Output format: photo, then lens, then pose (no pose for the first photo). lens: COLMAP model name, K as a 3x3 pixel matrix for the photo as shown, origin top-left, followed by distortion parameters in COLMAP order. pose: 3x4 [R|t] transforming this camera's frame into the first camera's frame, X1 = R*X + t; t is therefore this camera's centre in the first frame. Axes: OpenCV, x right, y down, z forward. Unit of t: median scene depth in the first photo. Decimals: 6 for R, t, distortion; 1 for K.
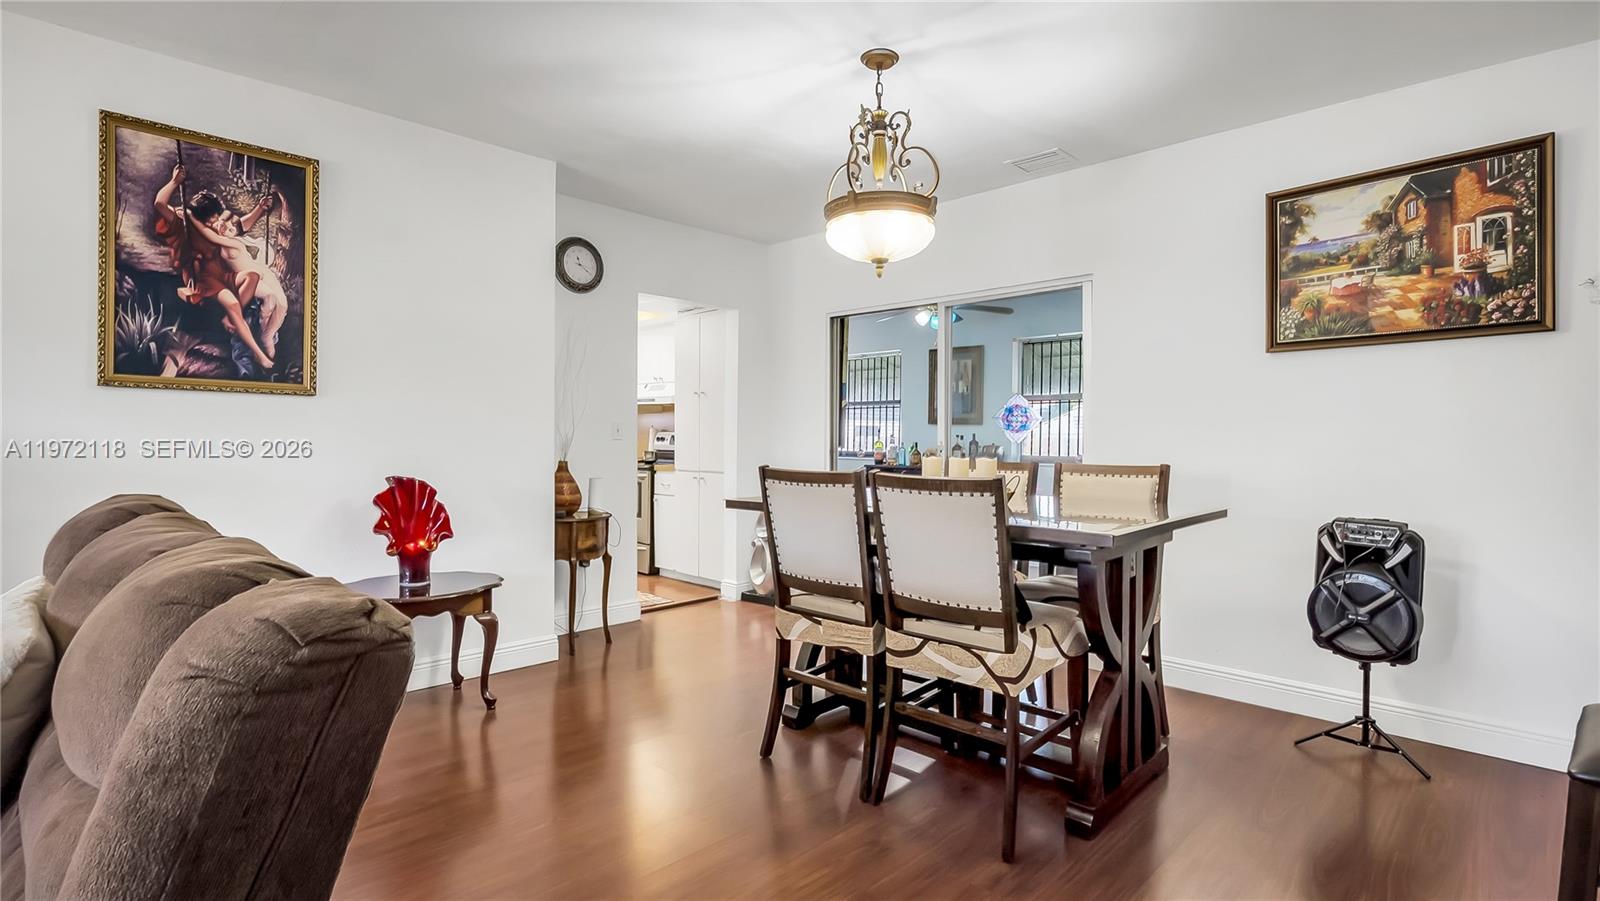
lens RADIAL K [[757.2, 0, 793.2], [0, 757.2, 454.2], [0, 0, 1]] dist [-0.006768, -0.000193]
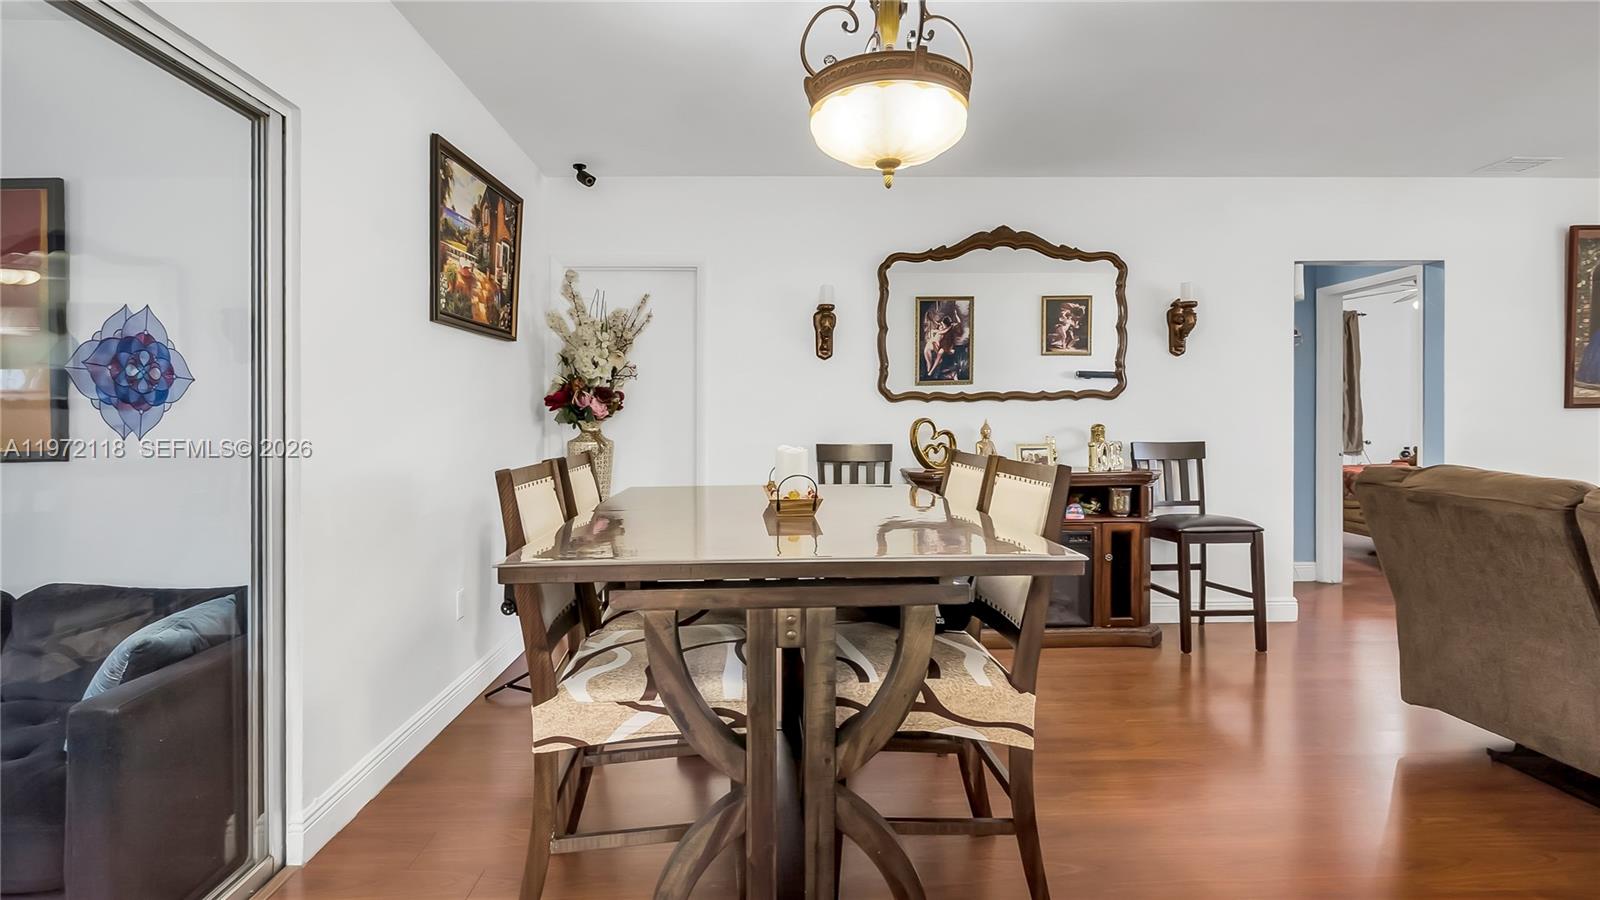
lens RADIAL K [[771.9, 0, 803.1], [0, 771.9, 428.2], [0, 0, 1]] dist [0.000234, 0.000183]
pose [[-0.723217, -0.010884, 0.690535, -0.307791], [0.007350, 0.999698, 0.023455, -0.030322], [-0.690582, 0.022038, -0.722918, 1.454177]]
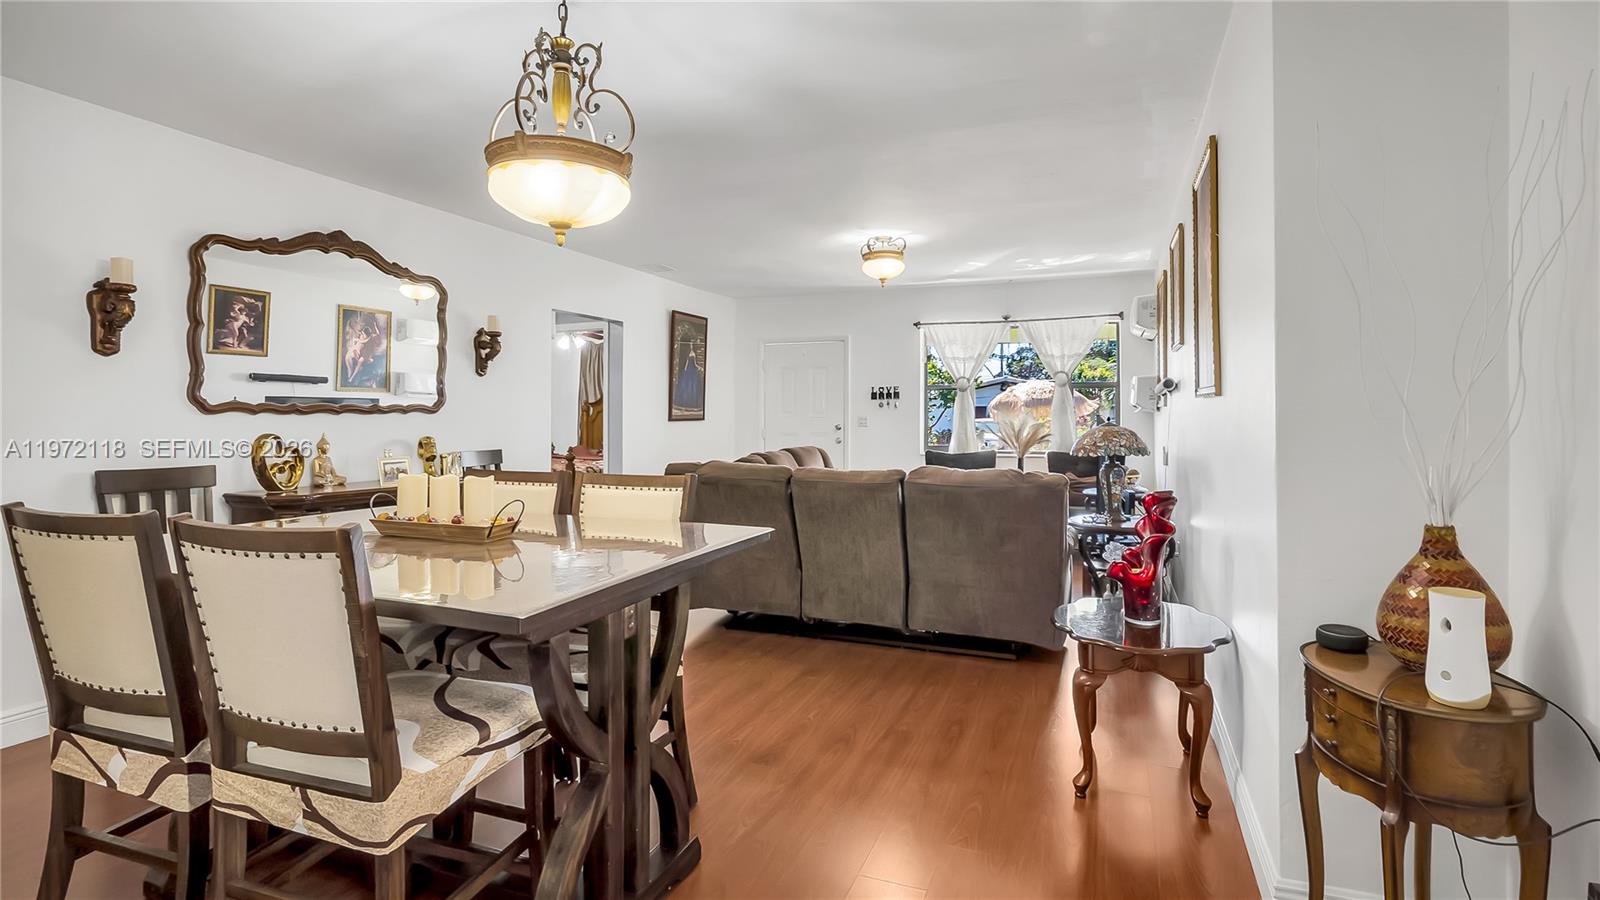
lens RADIAL K [[764.5, 0, 796.6], [0, 764.5, 411.7], [0, 0, 1]] dist [-0.001347, -0.000944]
pose [[-0.931353, -0.010929, -0.363953, 0.132907], [-0.011357, 0.999935, -0.000964, -0.055103], [0.363940, 0.003235, -0.931417, 1.704279]]
